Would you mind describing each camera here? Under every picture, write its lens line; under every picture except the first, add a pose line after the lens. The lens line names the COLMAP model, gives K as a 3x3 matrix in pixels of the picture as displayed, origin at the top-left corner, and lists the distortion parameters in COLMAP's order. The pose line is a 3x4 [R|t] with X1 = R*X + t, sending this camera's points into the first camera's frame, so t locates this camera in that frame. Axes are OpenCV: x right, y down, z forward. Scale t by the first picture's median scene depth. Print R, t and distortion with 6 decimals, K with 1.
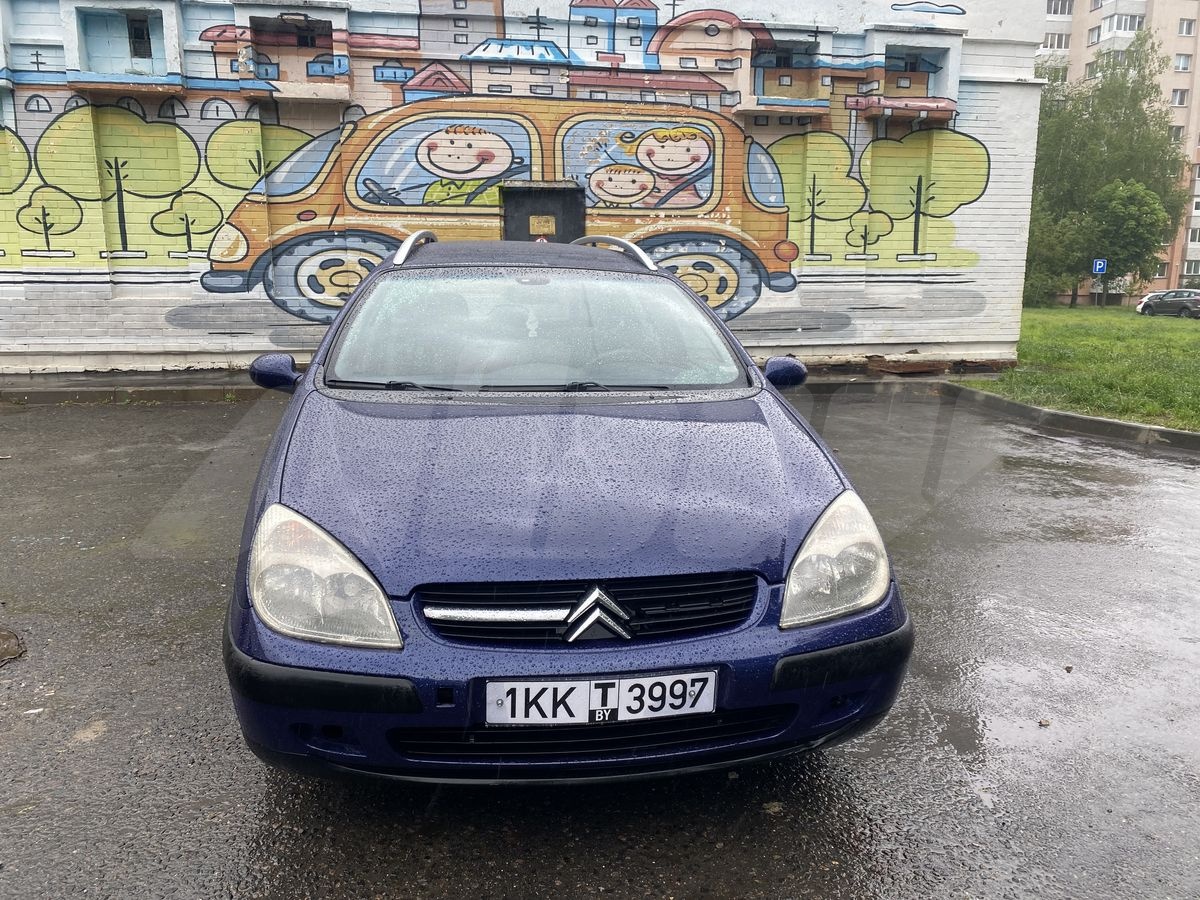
lens RADIAL K [[919.6, 0, 612.7], [0, 919.6, 451.0], [0, 0, 1]] dist [0.025217, -0.029828]
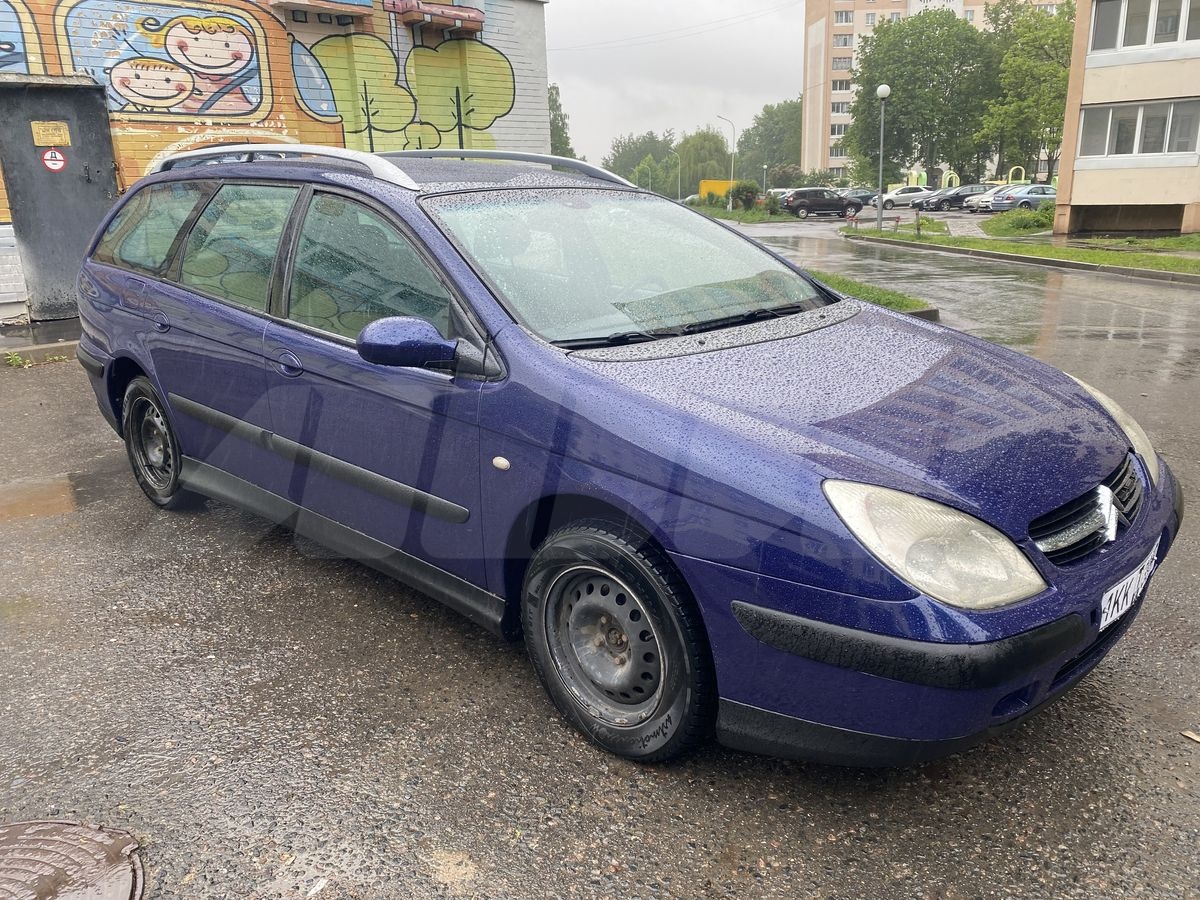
lens RADIAL K [[919.6, 0, 612.7], [0, 919.6, 451.0], [0, 0, 1]] dist [0.025217, -0.029828]
pose [[0.785711, -0.194800, 0.587121, -0.214876], [0.141423, 0.980552, 0.136078, -0.024128], [-0.602210, -0.023886, 0.797980, 0.093843]]
